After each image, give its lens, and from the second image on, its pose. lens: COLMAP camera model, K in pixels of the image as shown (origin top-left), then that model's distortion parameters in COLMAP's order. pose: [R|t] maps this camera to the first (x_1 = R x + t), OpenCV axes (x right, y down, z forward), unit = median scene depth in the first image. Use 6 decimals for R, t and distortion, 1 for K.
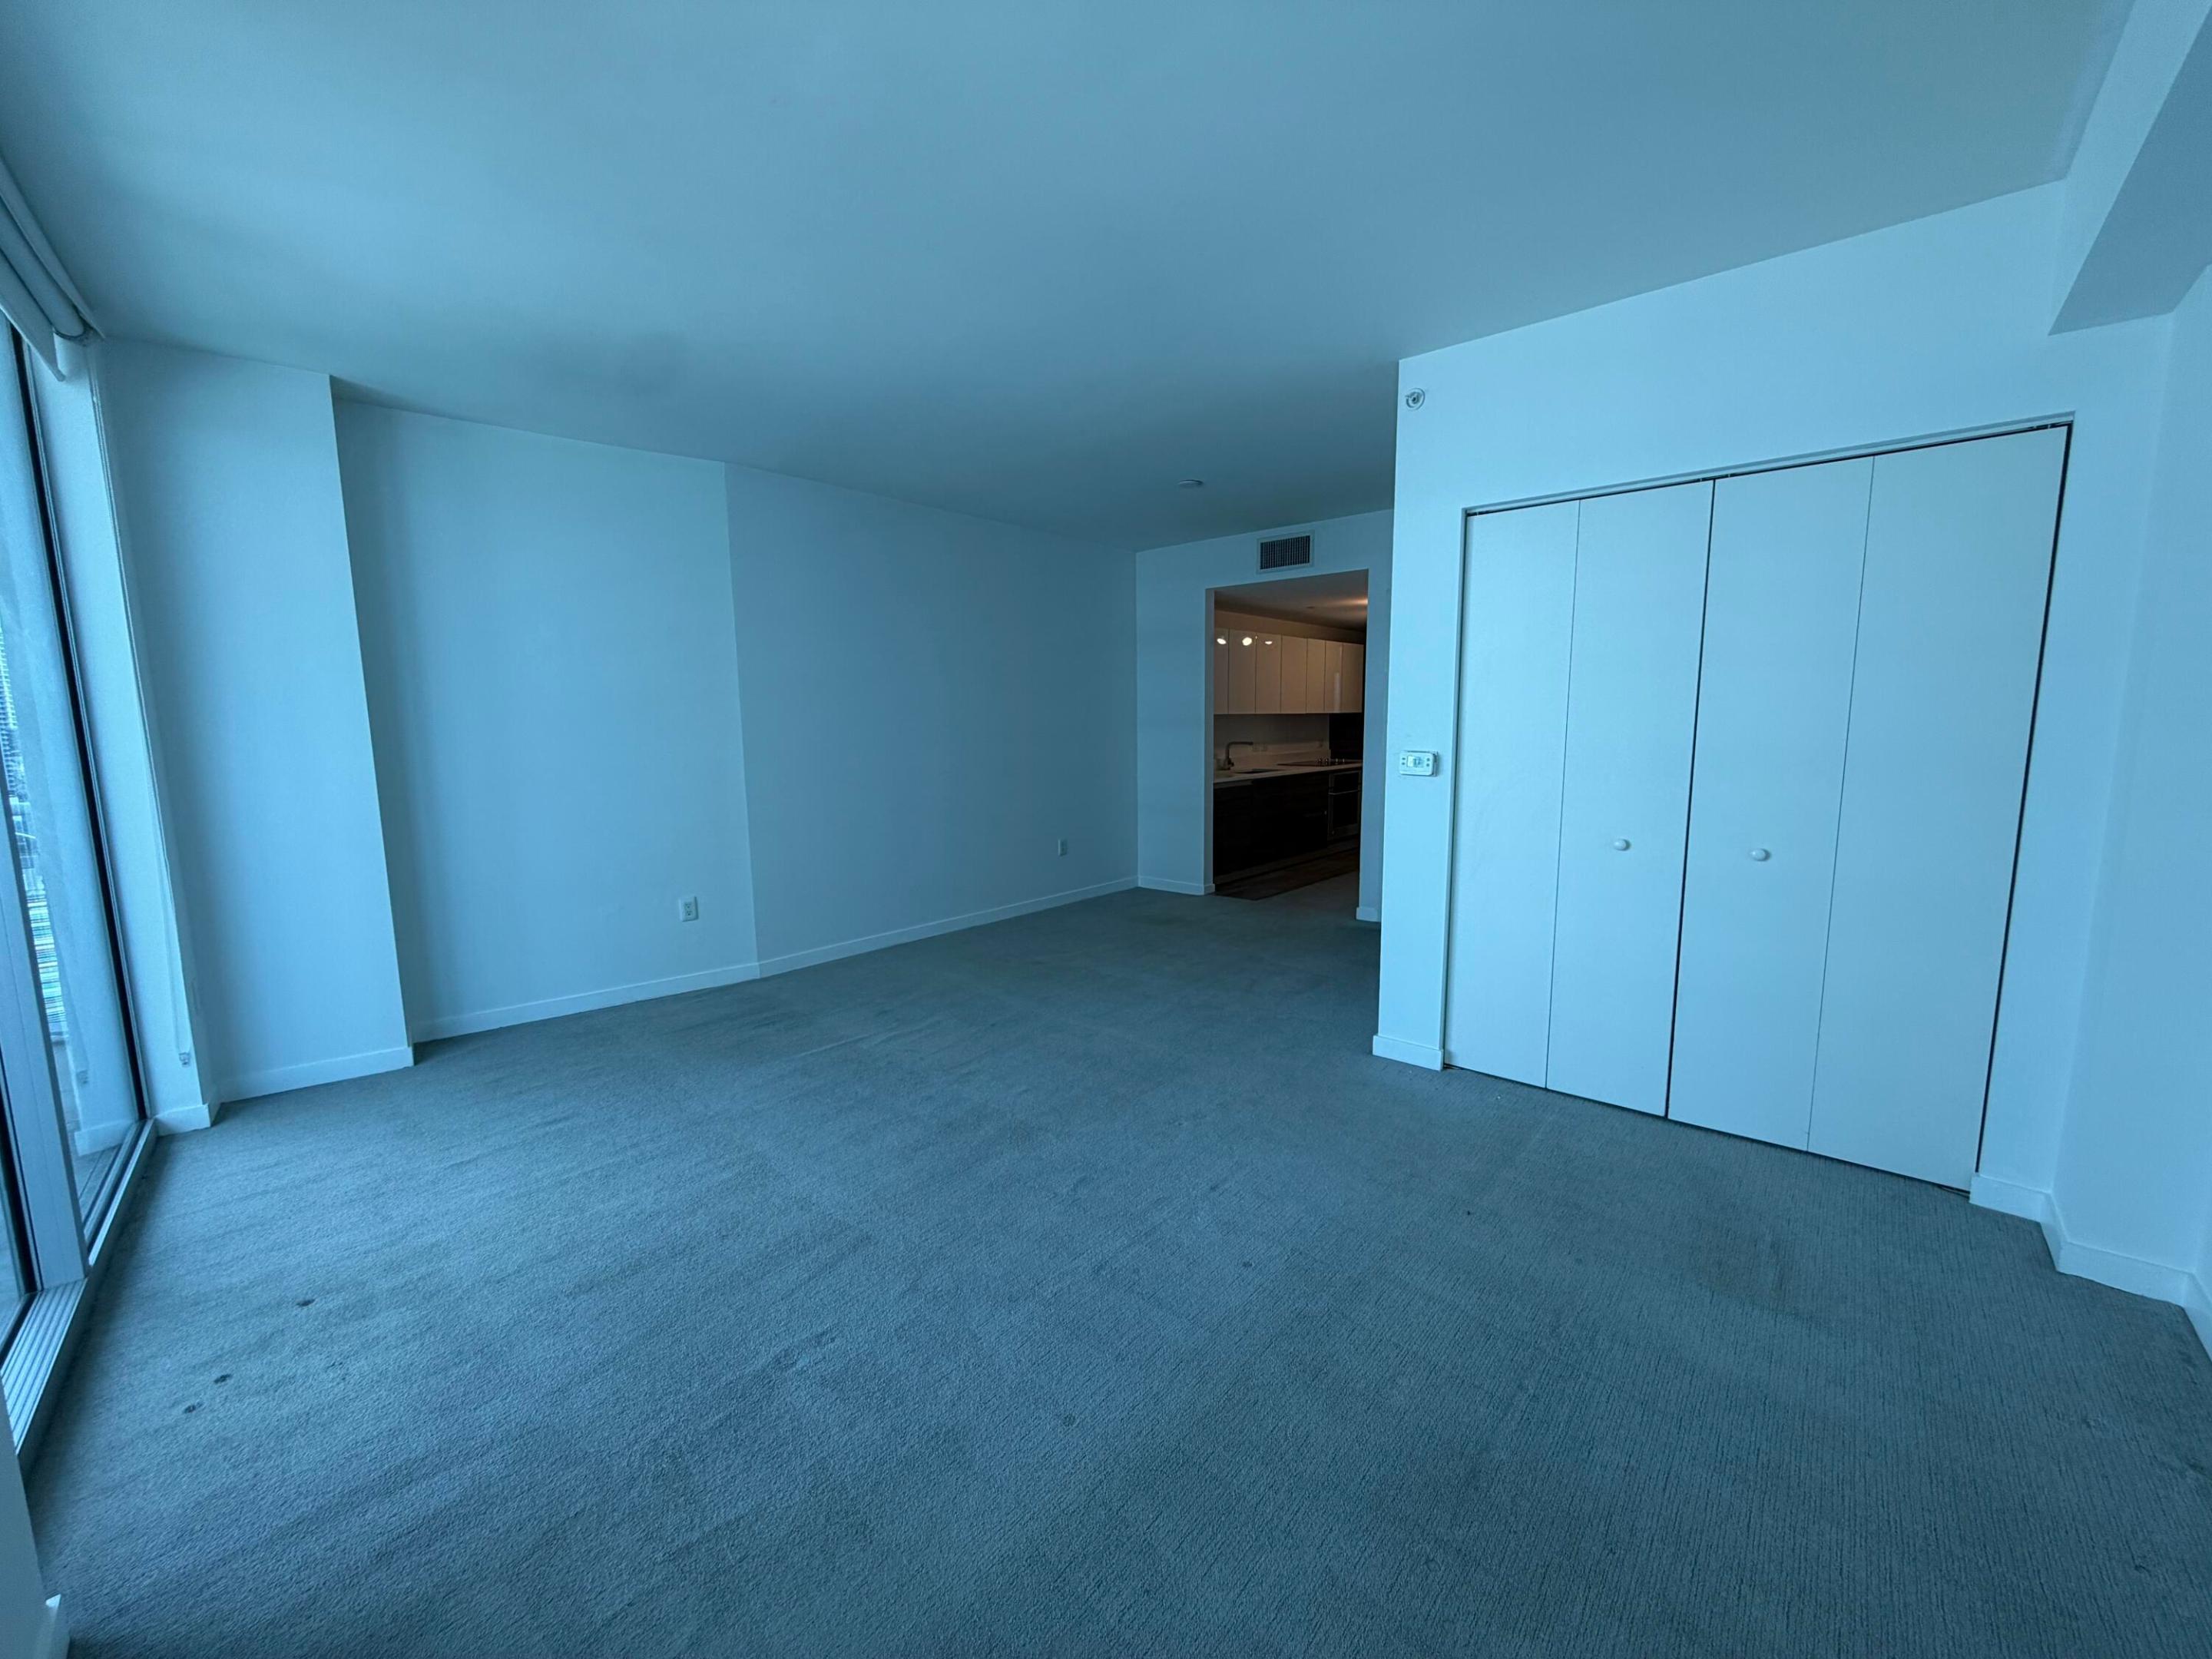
lens RADIAL K [[878.2, 0, 1098.7], [0, 878.2, 832.8], [0, 0, 1]] dist [0.001812, -0.000037]
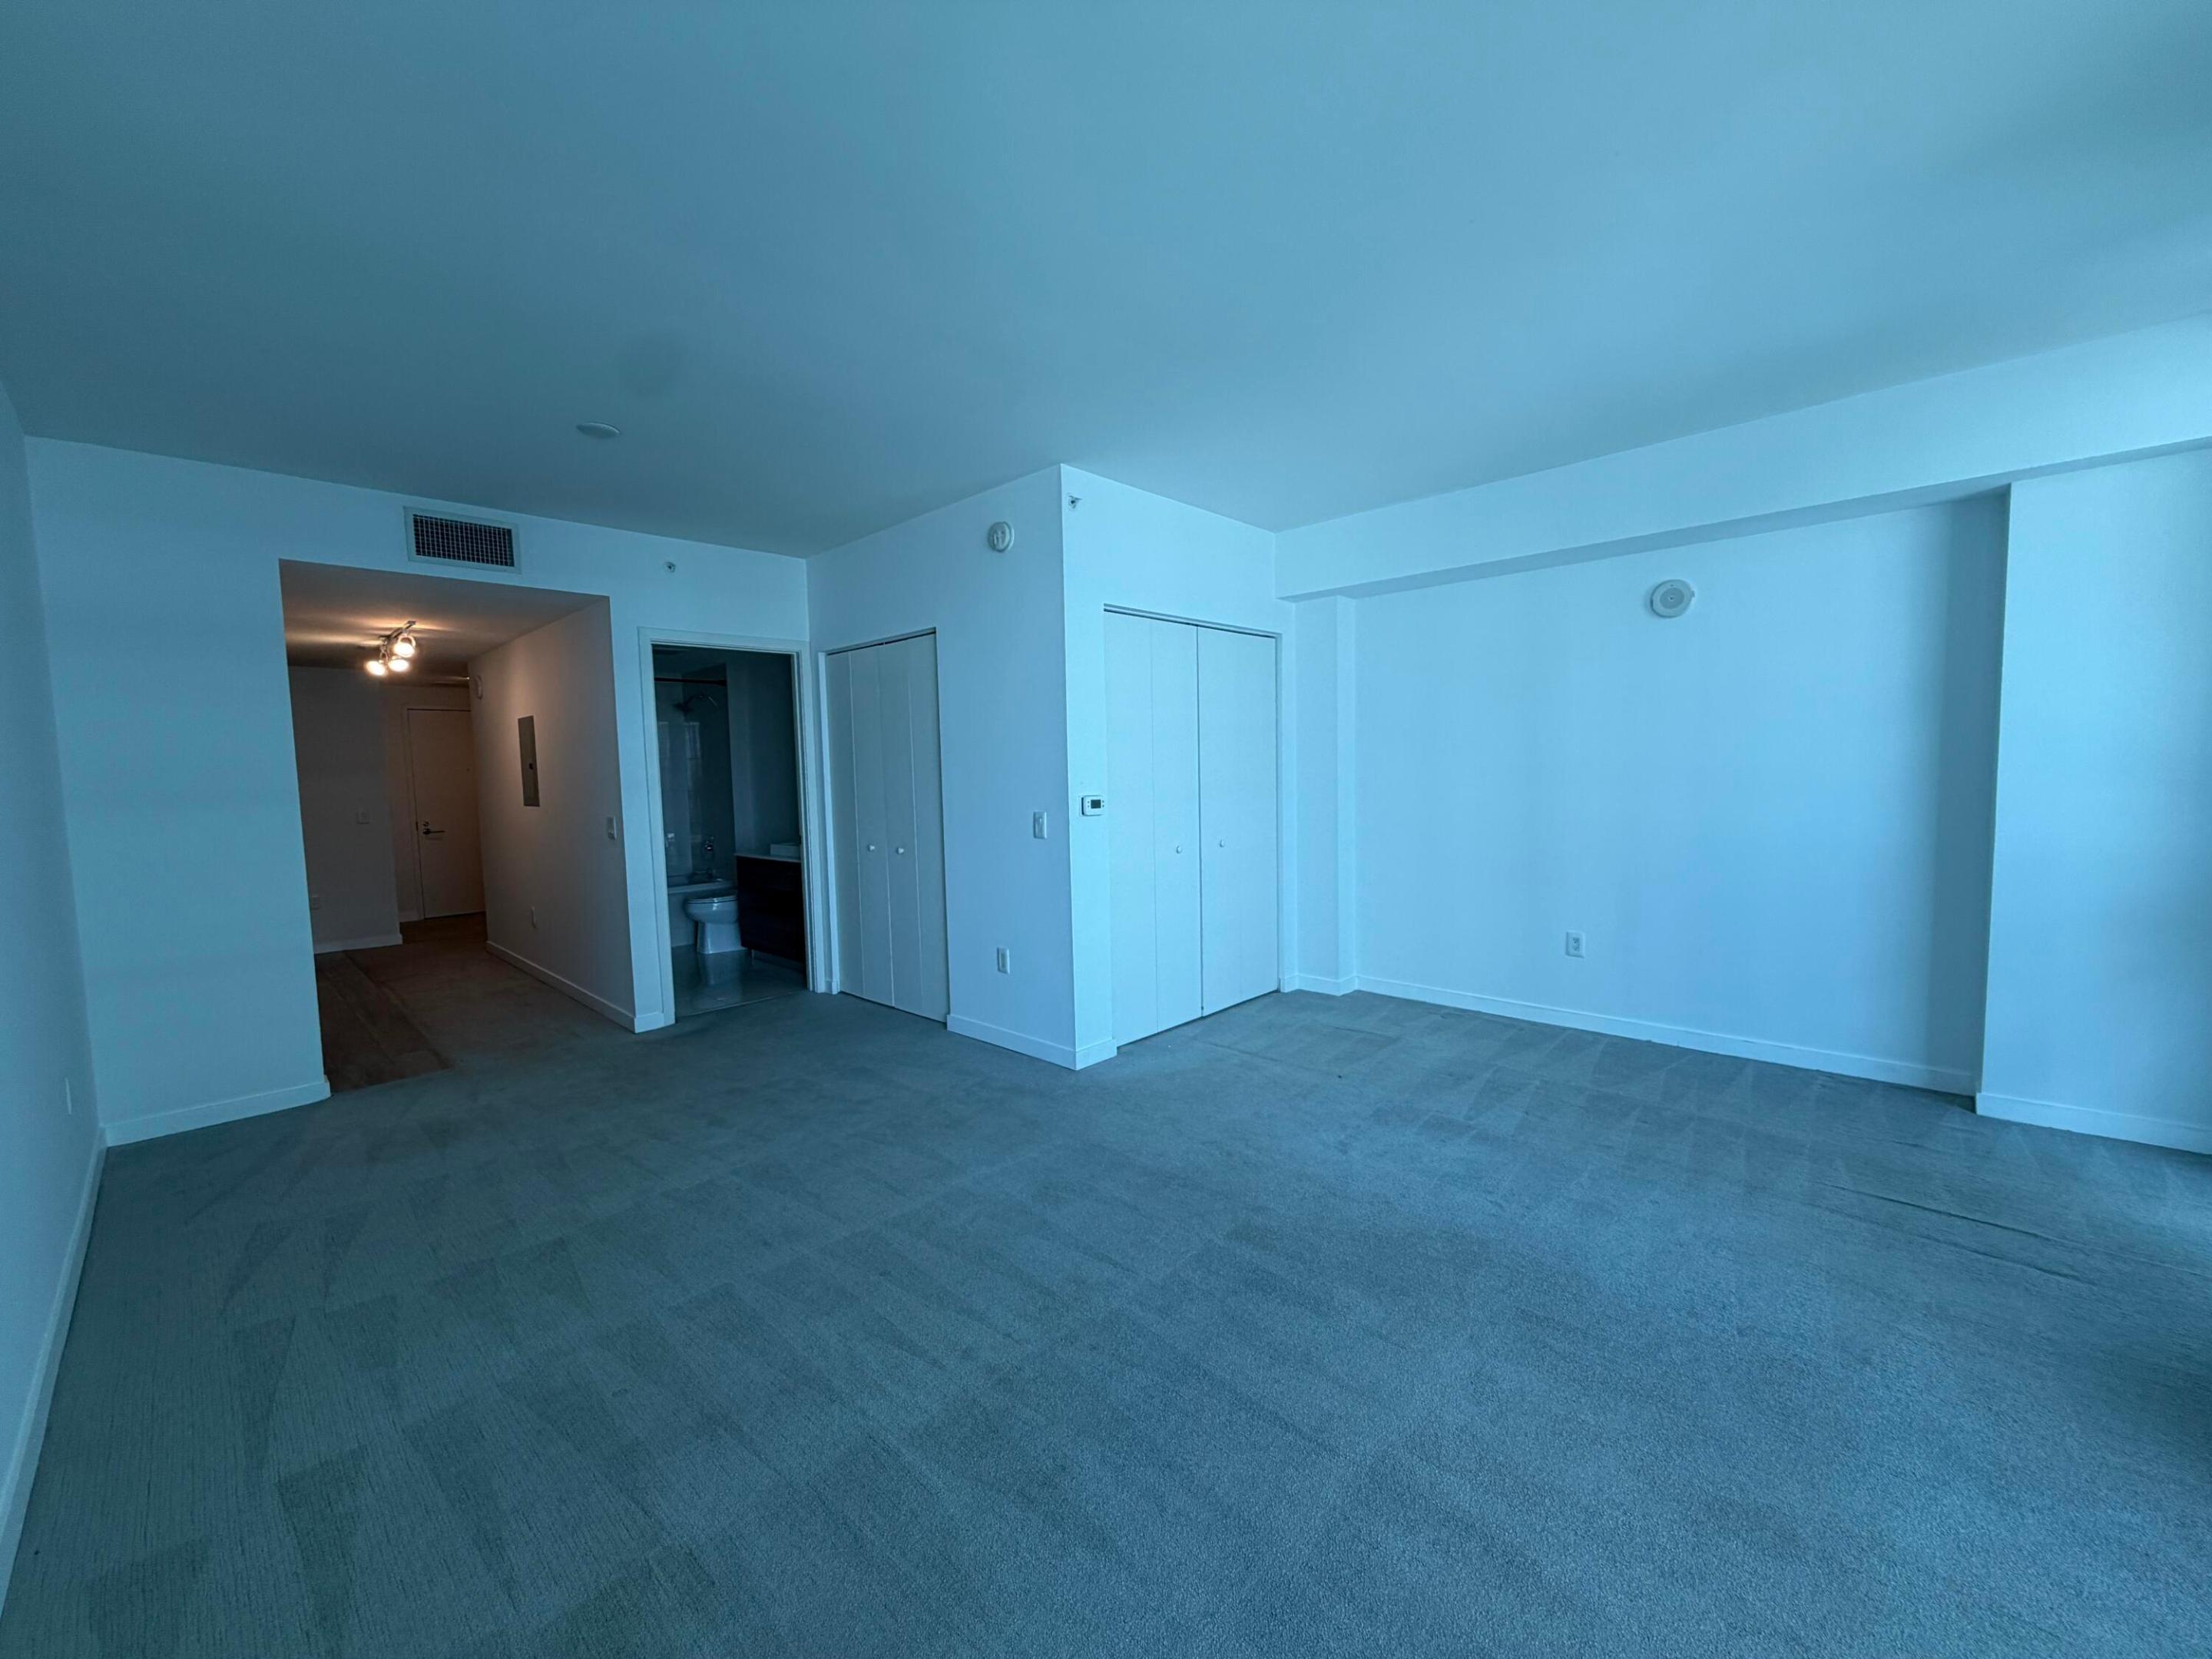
lens RADIAL K [[878.2, 0, 1102.4], [0, 878.2, 814.5], [0, 0, 1]] dist [0.001812, -0.000037]
pose [[0.064238, -0.049778, 0.996692, -0.460328], [0.152533, 0.987509, 0.039488, -0.061675], [-0.986208, 0.149492, 0.071028, 0.506324]]
